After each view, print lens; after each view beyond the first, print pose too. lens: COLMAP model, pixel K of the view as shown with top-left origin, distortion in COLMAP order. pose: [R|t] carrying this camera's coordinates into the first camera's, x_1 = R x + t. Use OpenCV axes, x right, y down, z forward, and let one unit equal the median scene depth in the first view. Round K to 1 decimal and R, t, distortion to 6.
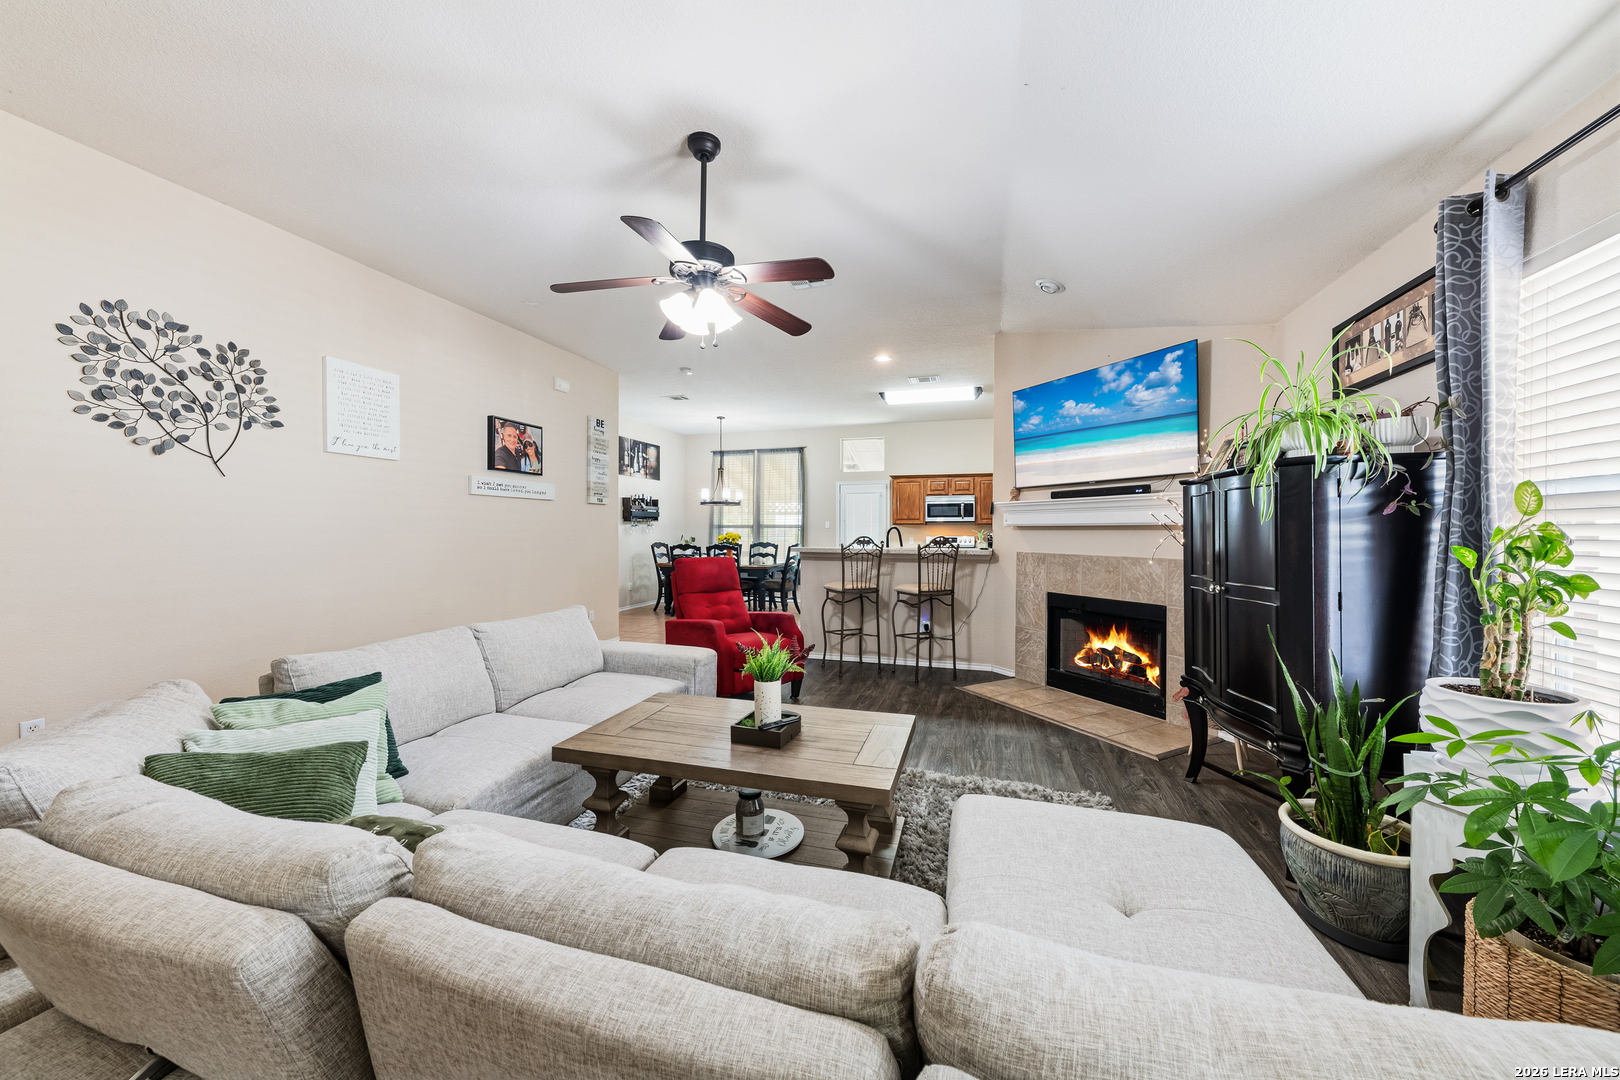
lens RADIAL K [[563.6, 0, 816.4], [0, 563.6, 532.9], [0, 0, 1]] dist [0.001362, -0.000040]
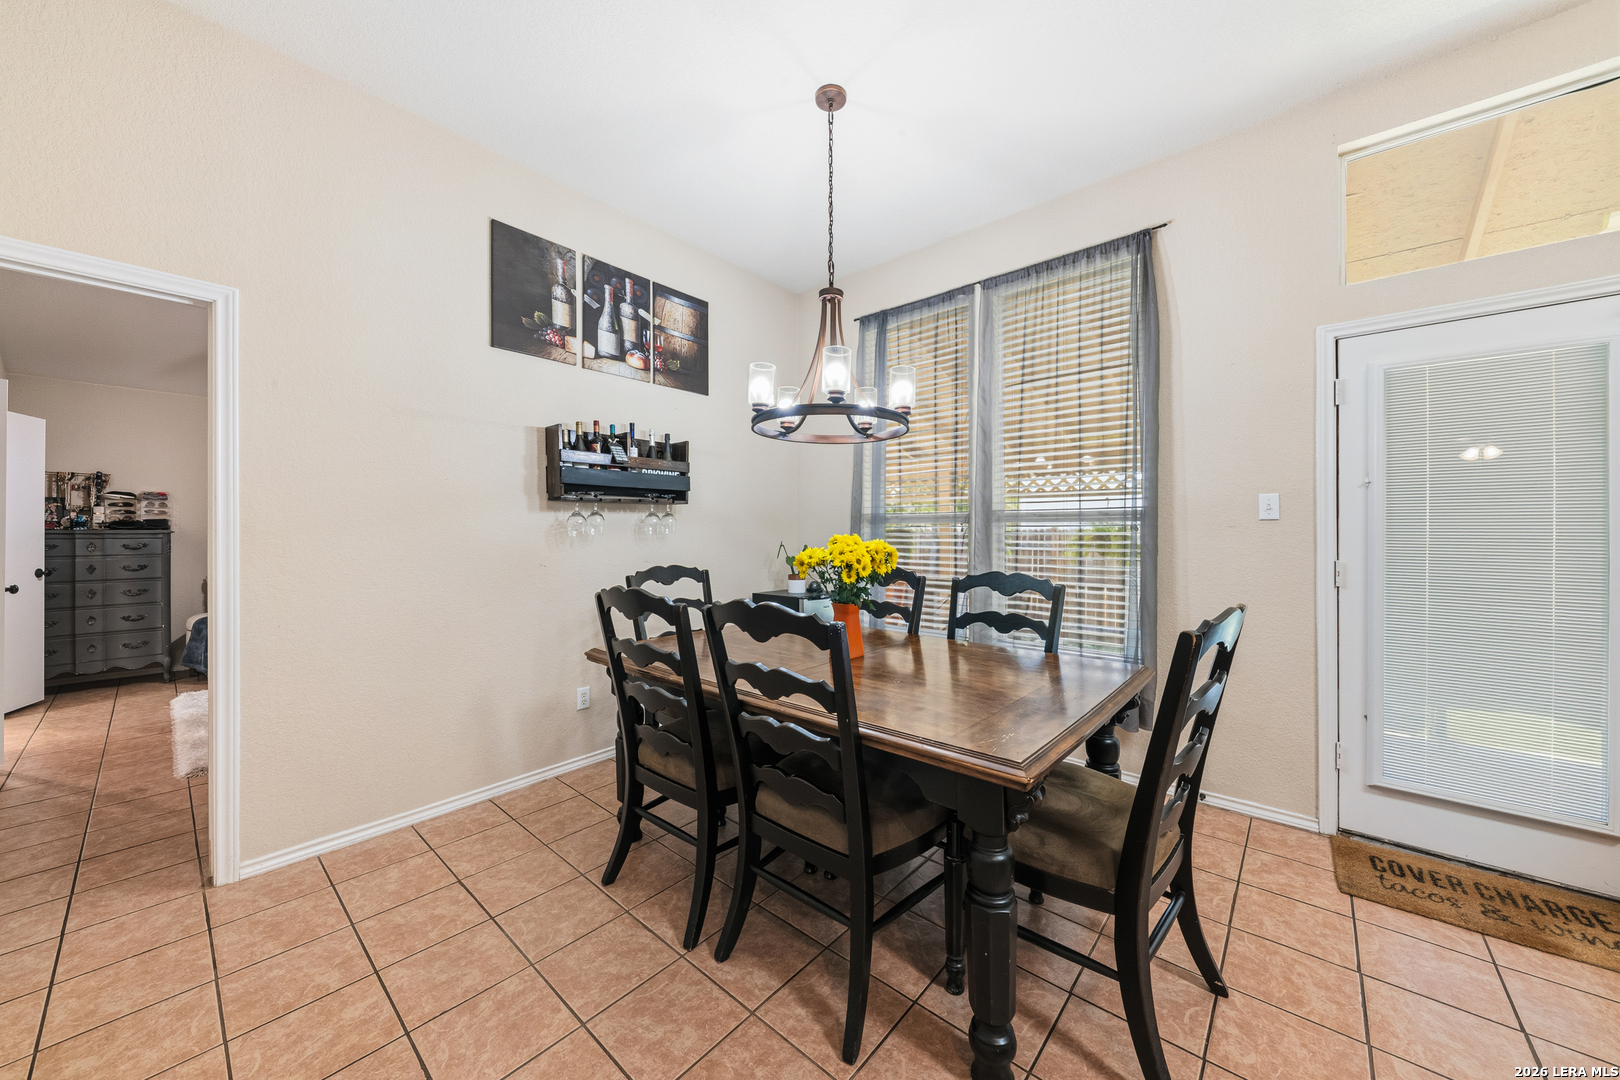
lens RADIAL K [[563.6, 0, 813.8], [0, 563.6, 532.1], [0, 0, 1]] dist [0.001362, -0.000040]
pose [[0.915557, -0.001836, -0.402185, -0.131735], [0.001412, 0.999998, -0.001352, -0.005056], [0.402186, 0.000670, 0.915558, 1.387323]]
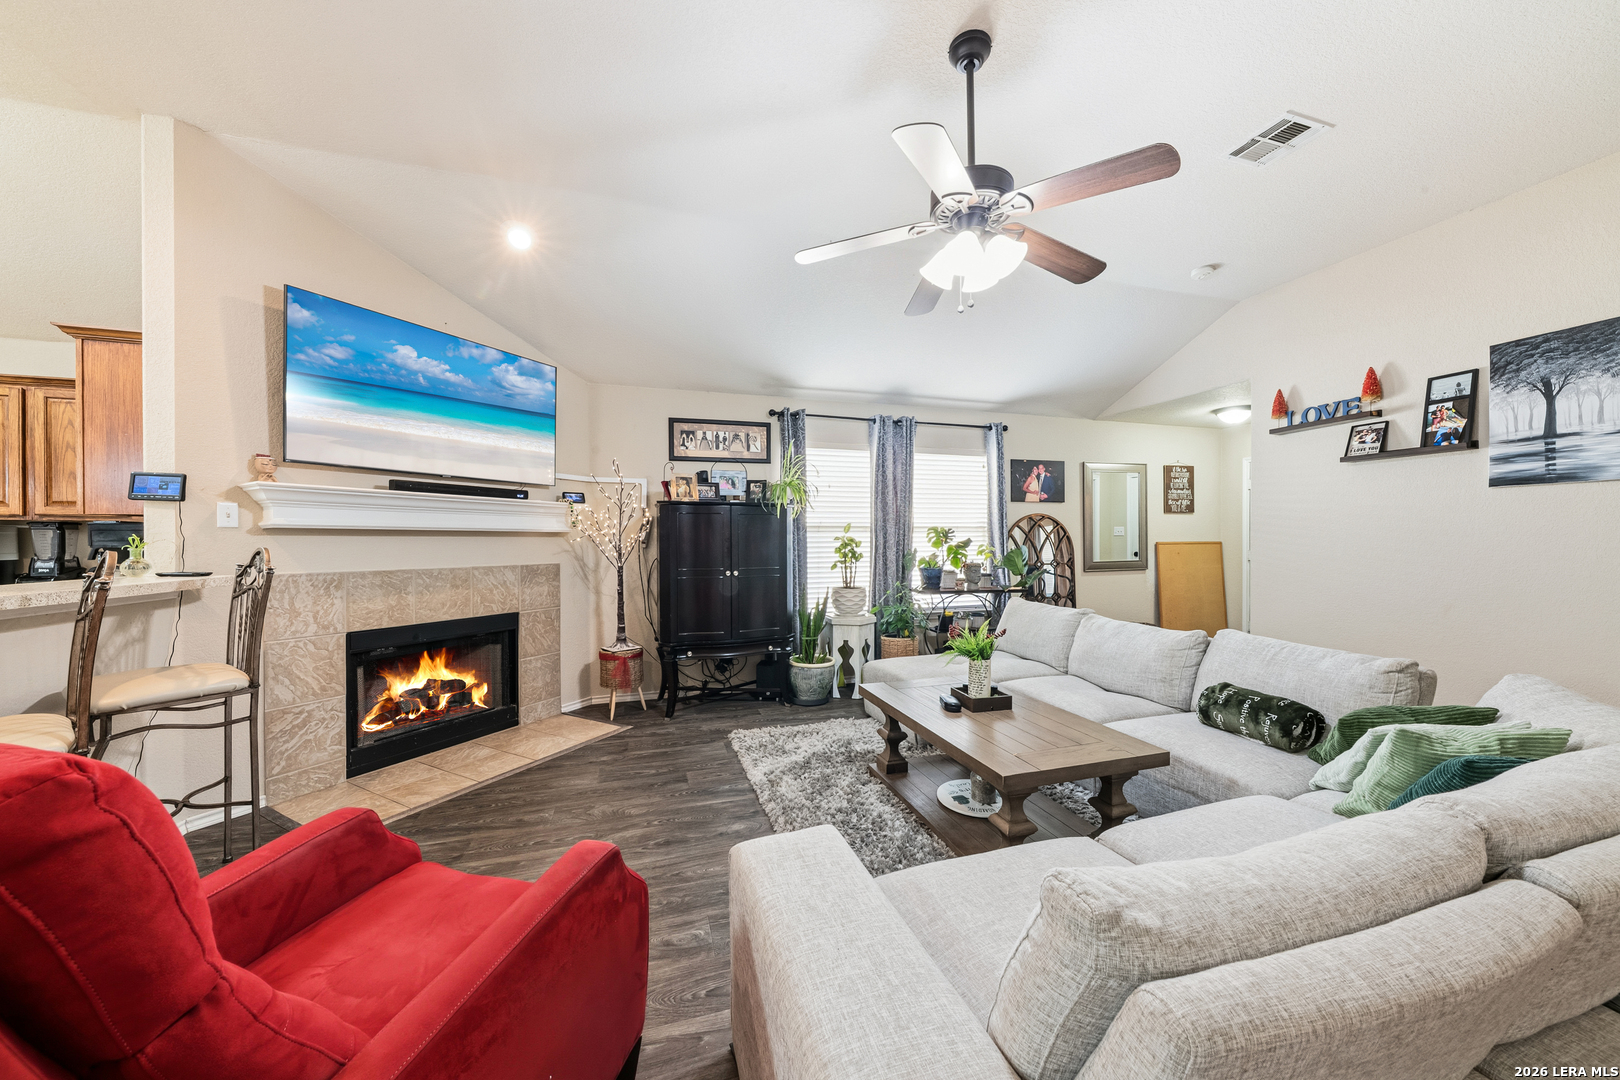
lens RADIAL K [[563.6, 0, 819.9], [0, 563.6, 539.5], [0, 0, 1]] dist [0.001362, -0.000040]
pose [[-0.570072, 0.001371, 0.821594, -0.400795], [0.003999, 0.999991, 0.001106, 0.000892], [-0.821585, 0.003916, -0.570073, 0.879948]]
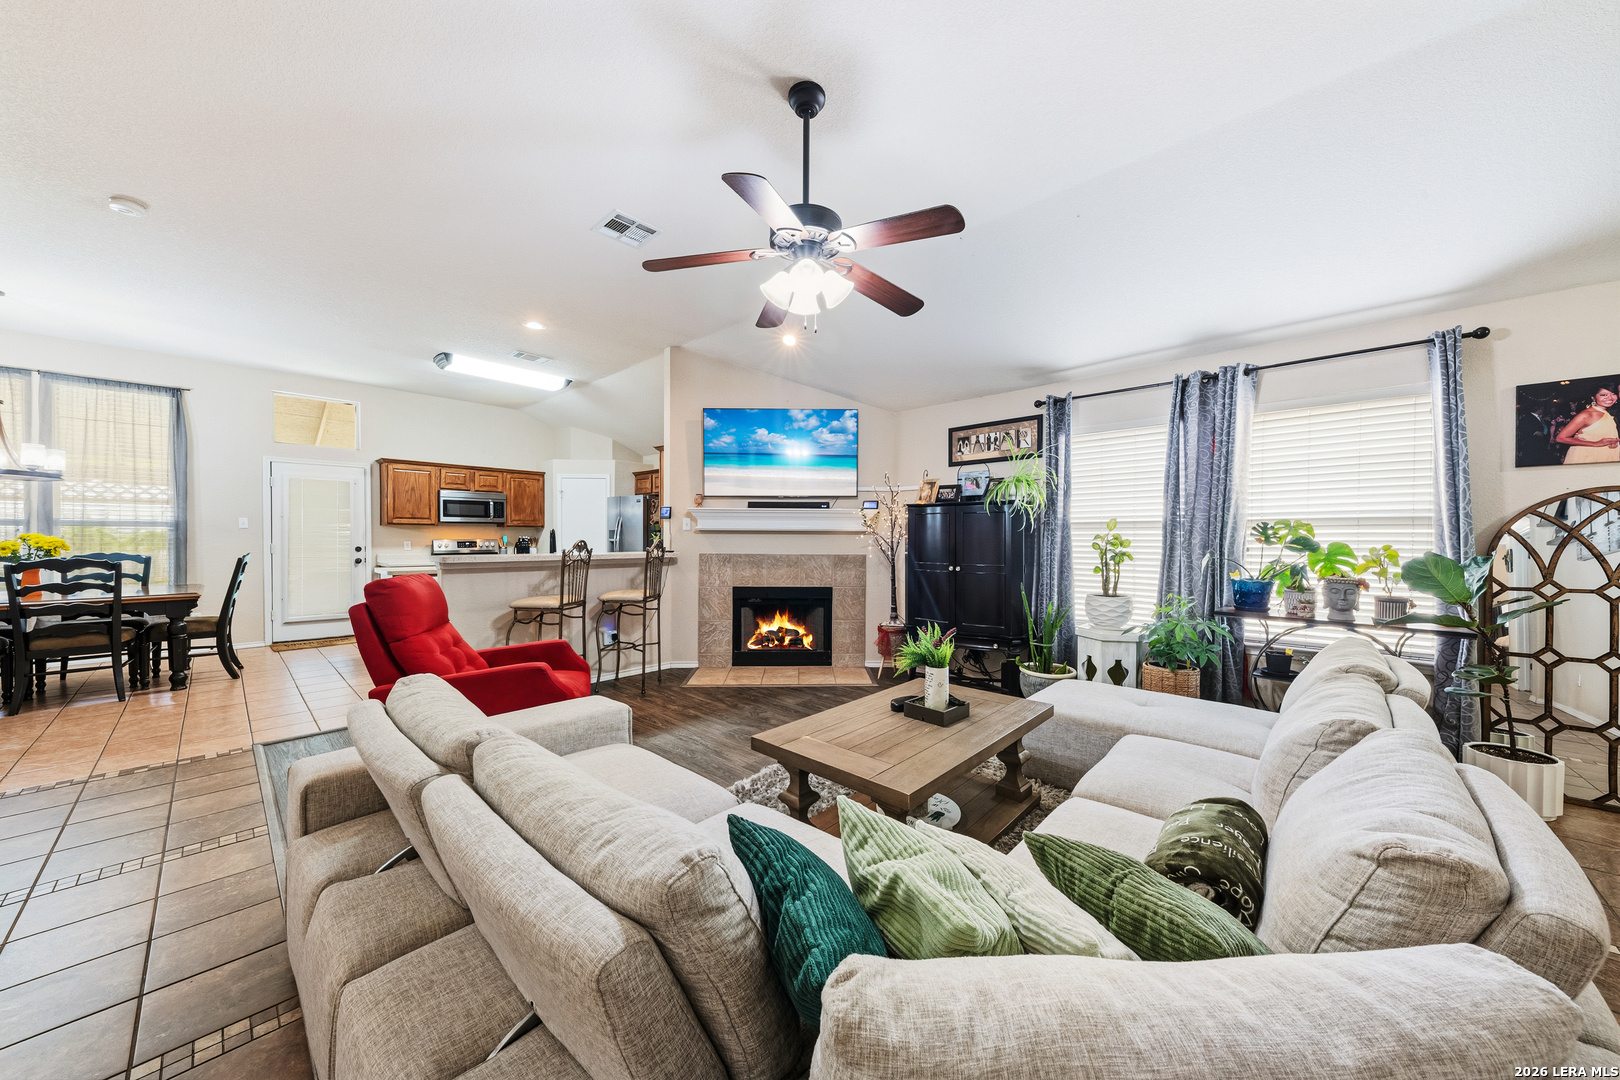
lens RADIAL K [[563.6, 0, 813.6], [0, 563.6, 543.1], [0, 0, 1]] dist [0.001362, -0.000040]
pose [[0.436076, -0.008794, 0.899867, -0.544255], [-0.000975, 0.999947, 0.010245, 0.001387], [-0.899909, -0.005345, 0.436045, 0.321641]]
